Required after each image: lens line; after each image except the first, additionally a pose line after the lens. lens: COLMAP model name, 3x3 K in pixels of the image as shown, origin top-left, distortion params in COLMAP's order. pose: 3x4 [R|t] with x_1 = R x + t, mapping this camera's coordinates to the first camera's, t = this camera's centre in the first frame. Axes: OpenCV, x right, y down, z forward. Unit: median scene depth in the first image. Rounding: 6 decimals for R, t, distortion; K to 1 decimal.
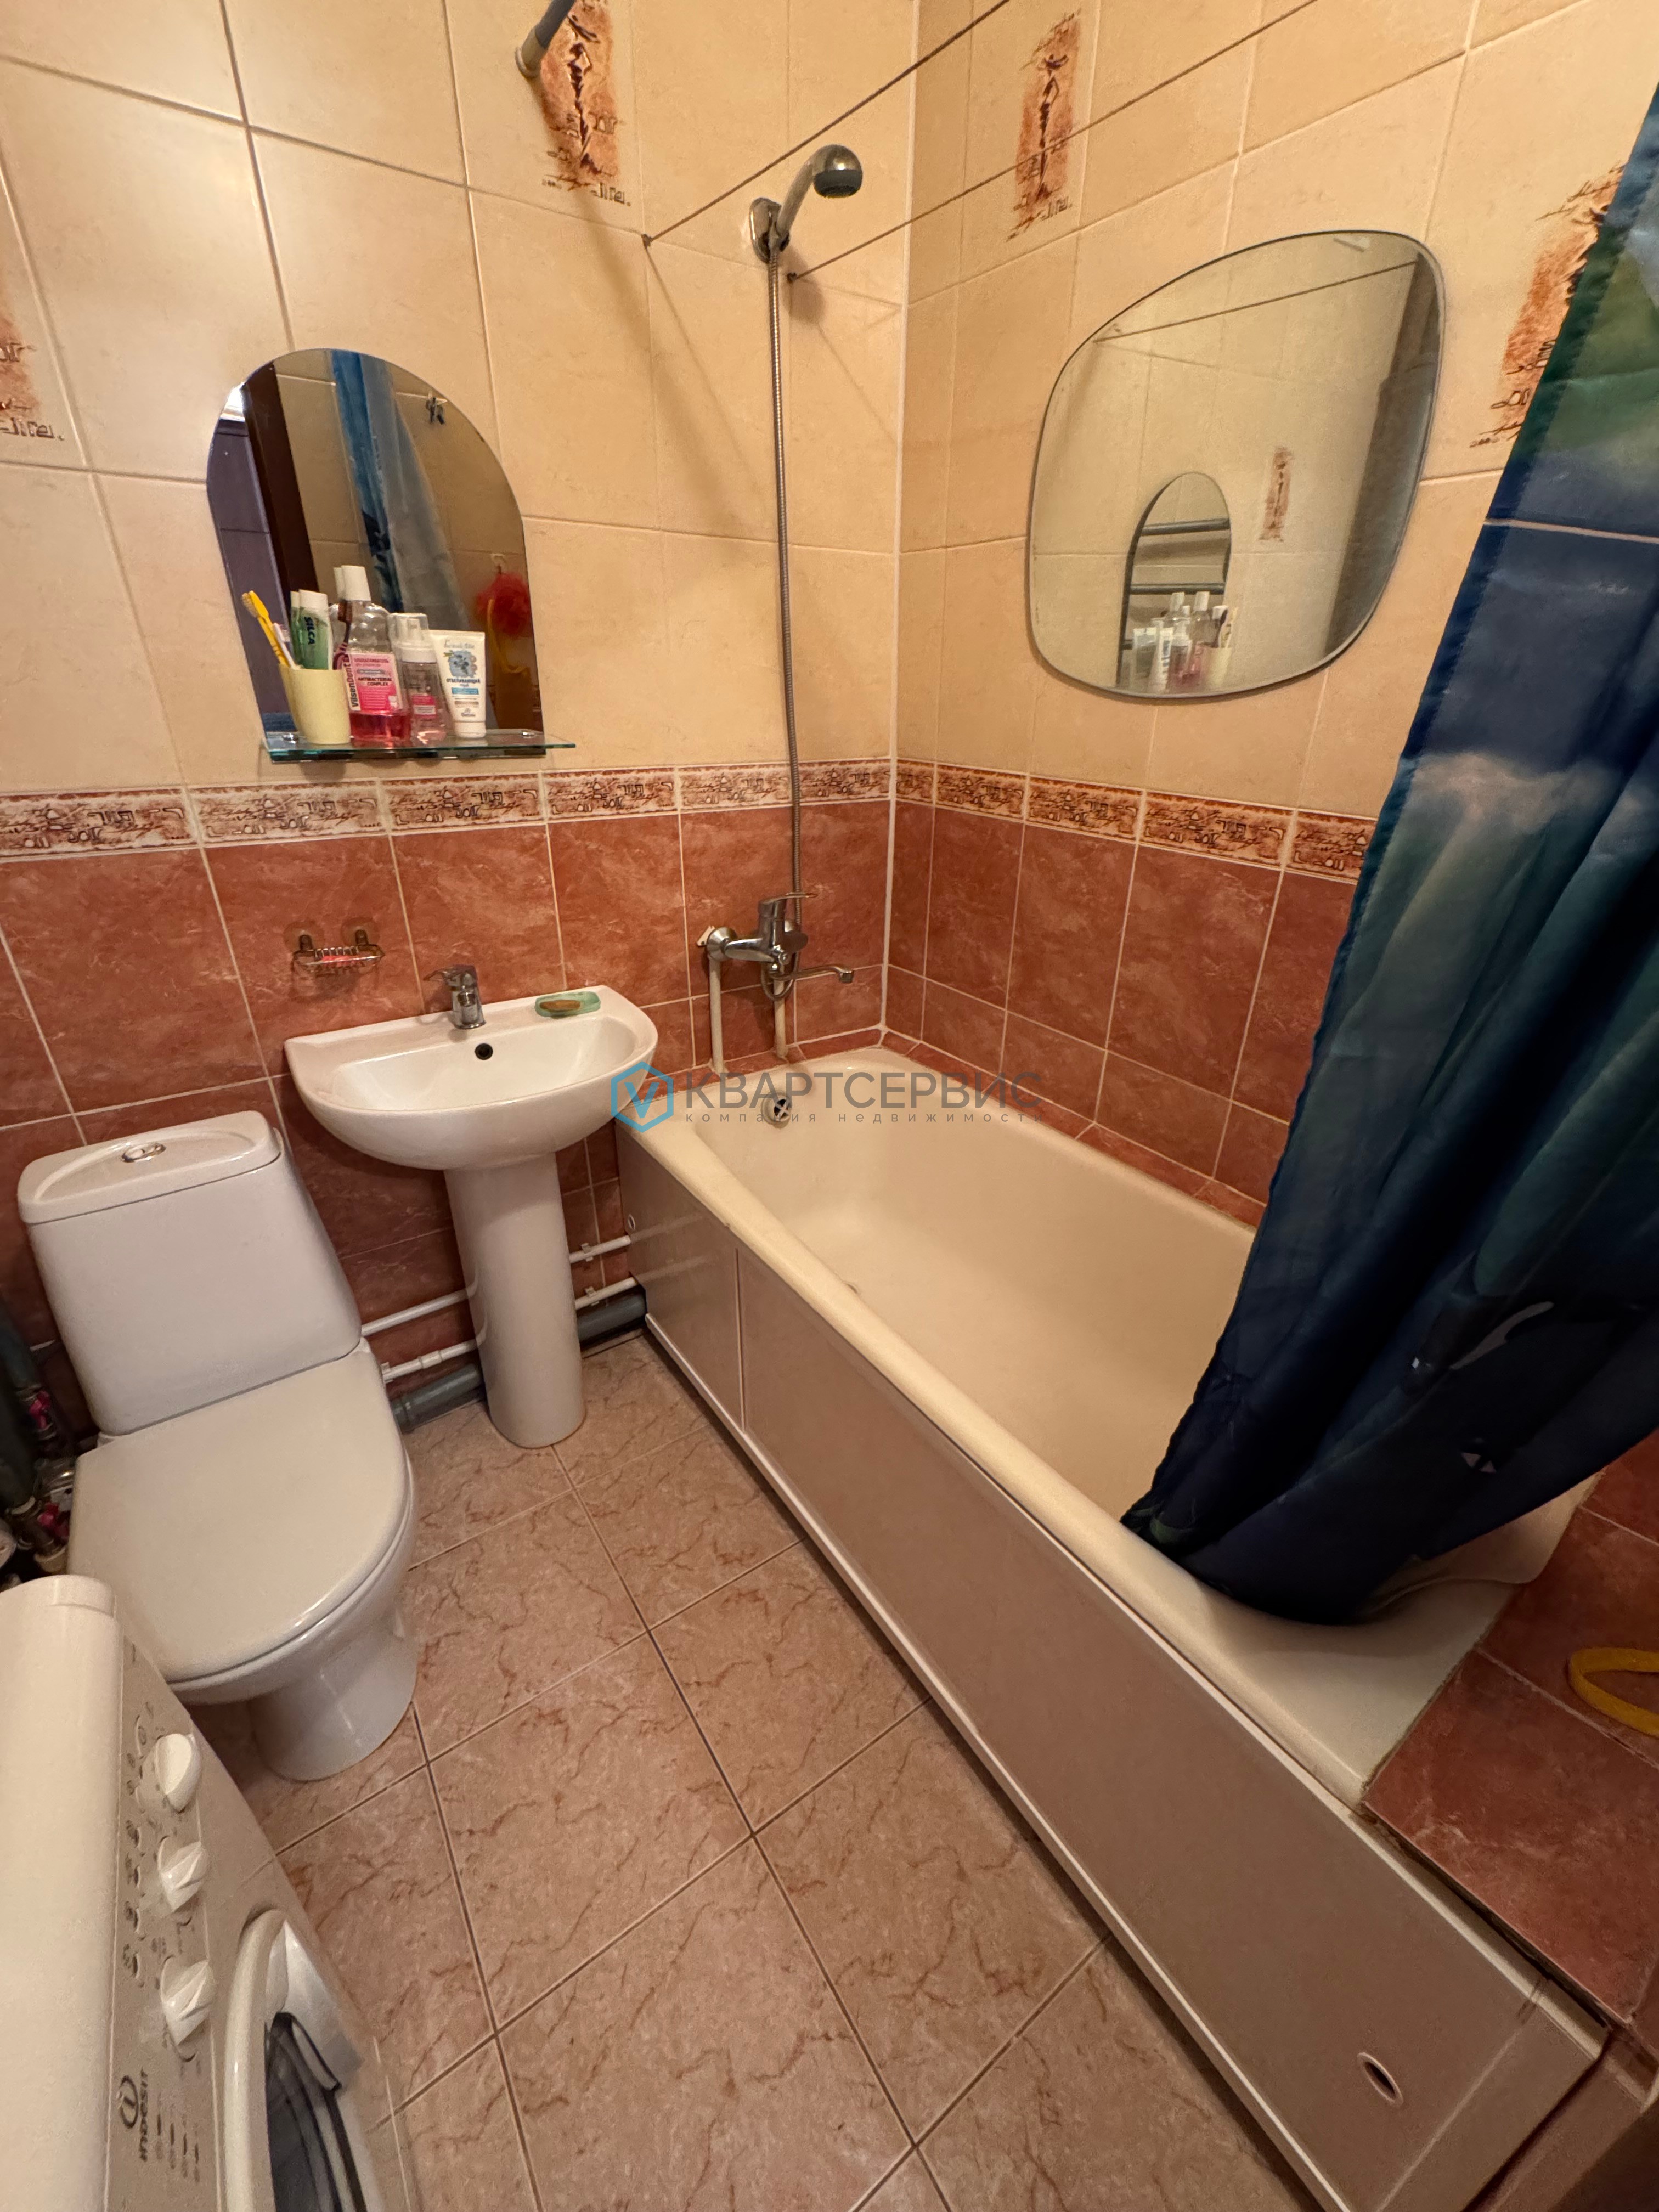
lens RADIAL K [[884.1, 0, 831.3], [0, 884.1, 1106.5], [0, 0, 1]] dist [-0.005554, 0.000848]
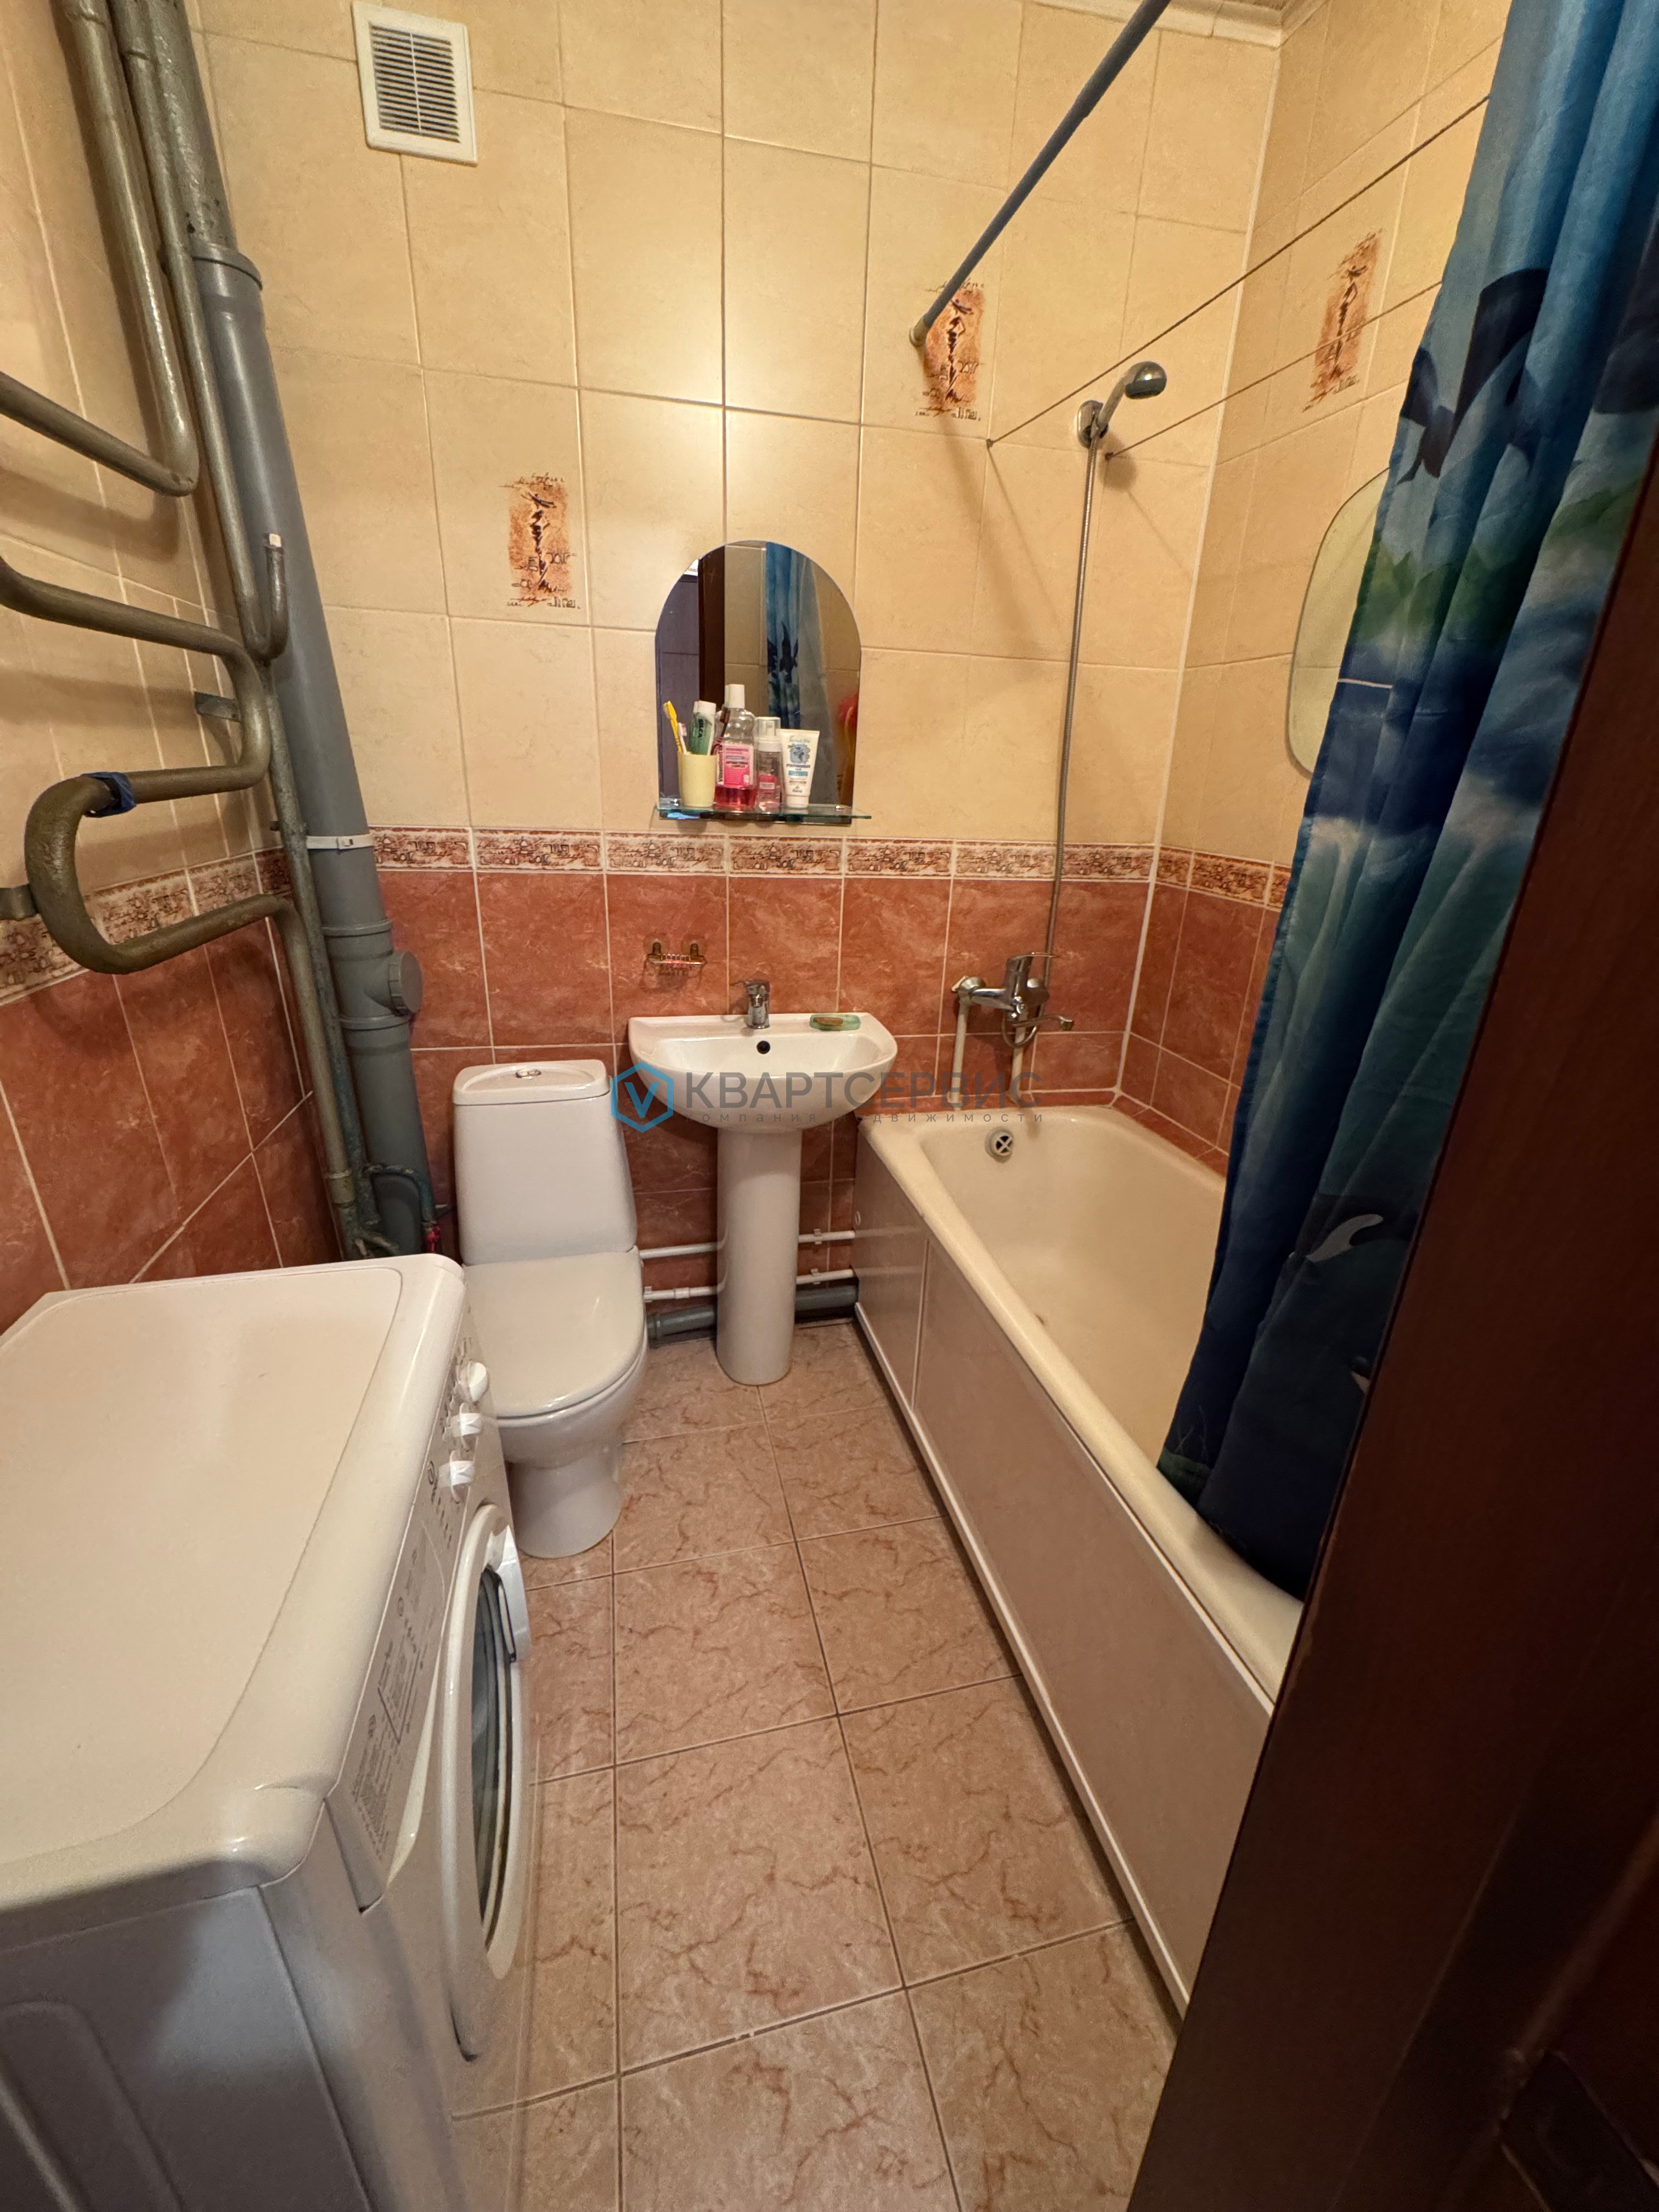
lens RADIAL K [[884.1, 0, 829.0], [0, 884.1, 1105.6], [0, 0, 1]] dist [-0.005554, 0.000848]
pose [[0.931712, 0.150104, -0.330728, 0.136691], [-0.181253, 0.981269, -0.065261, 0.092781], [0.314737, 0.120750, 0.941467, -0.166478]]
